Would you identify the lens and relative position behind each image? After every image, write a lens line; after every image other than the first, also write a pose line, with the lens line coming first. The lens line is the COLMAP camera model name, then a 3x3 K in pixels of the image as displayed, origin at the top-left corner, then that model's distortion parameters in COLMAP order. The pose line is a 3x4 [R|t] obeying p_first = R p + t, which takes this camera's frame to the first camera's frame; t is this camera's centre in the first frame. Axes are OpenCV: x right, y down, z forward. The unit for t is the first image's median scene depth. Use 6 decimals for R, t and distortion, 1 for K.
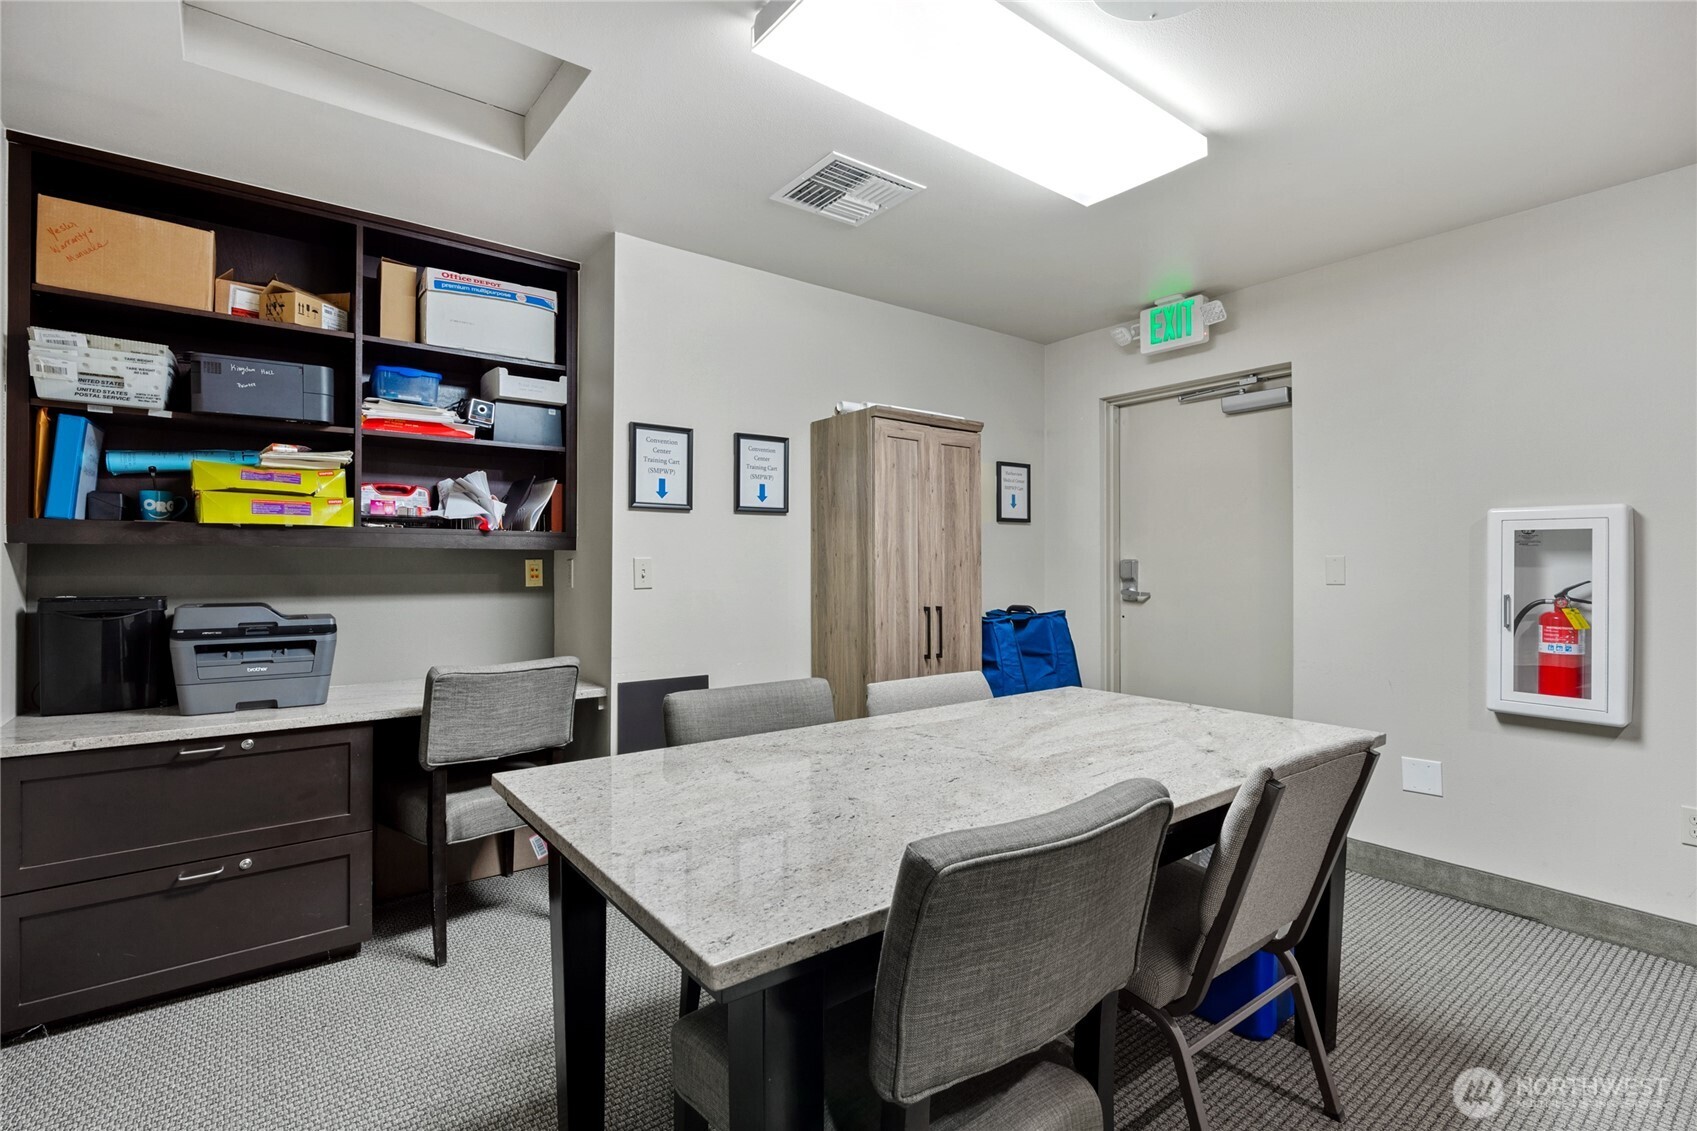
lens RADIAL K [[777.2, 0, 853.0], [0, 777.2, 569.7], [0, 0, 1]] dist [0.000070, 0.000285]
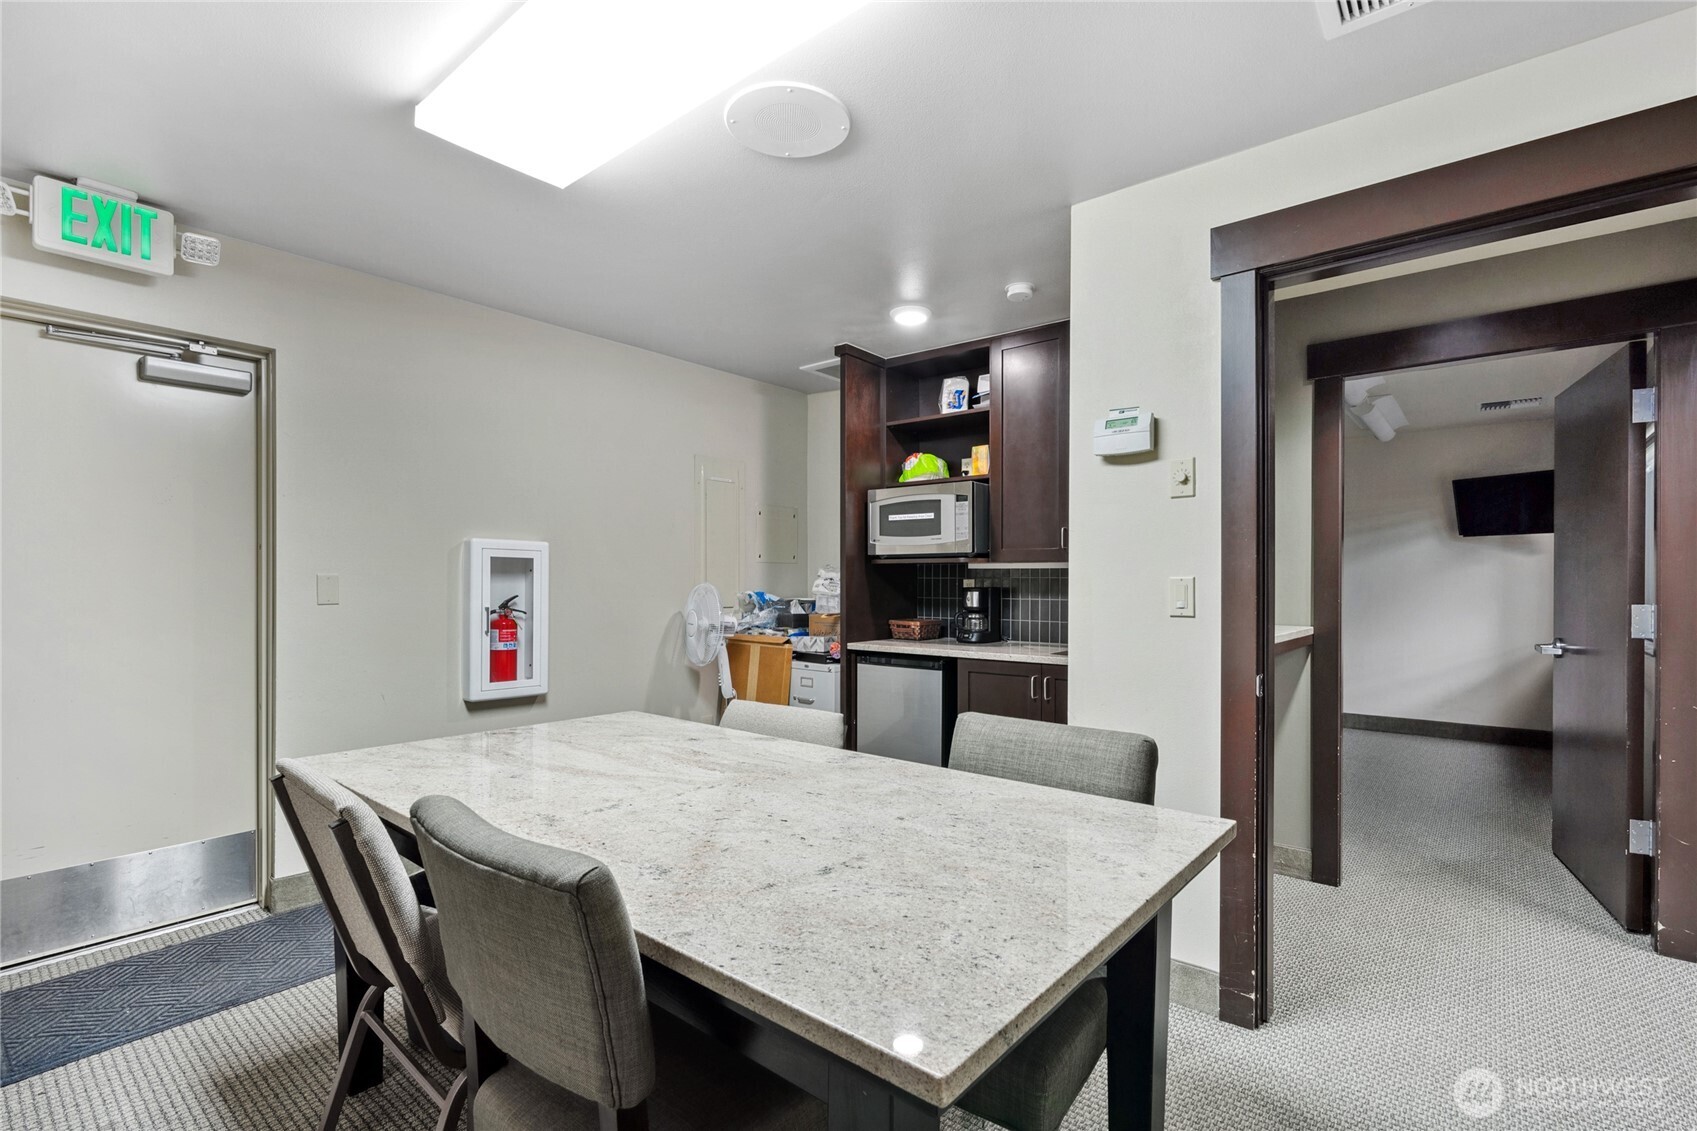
lens RADIAL K [[777.2, 0, 853.0], [0, 777.2, 569.7], [0, 0, 1]] dist [0.000070, 0.000285]
pose [[-0.215203, 0.017403, 0.976414, -0.568348], [-0.002874, 0.999826, -0.018454, -0.007005], [-0.976565, -0.006777, -0.215115, 0.737897]]
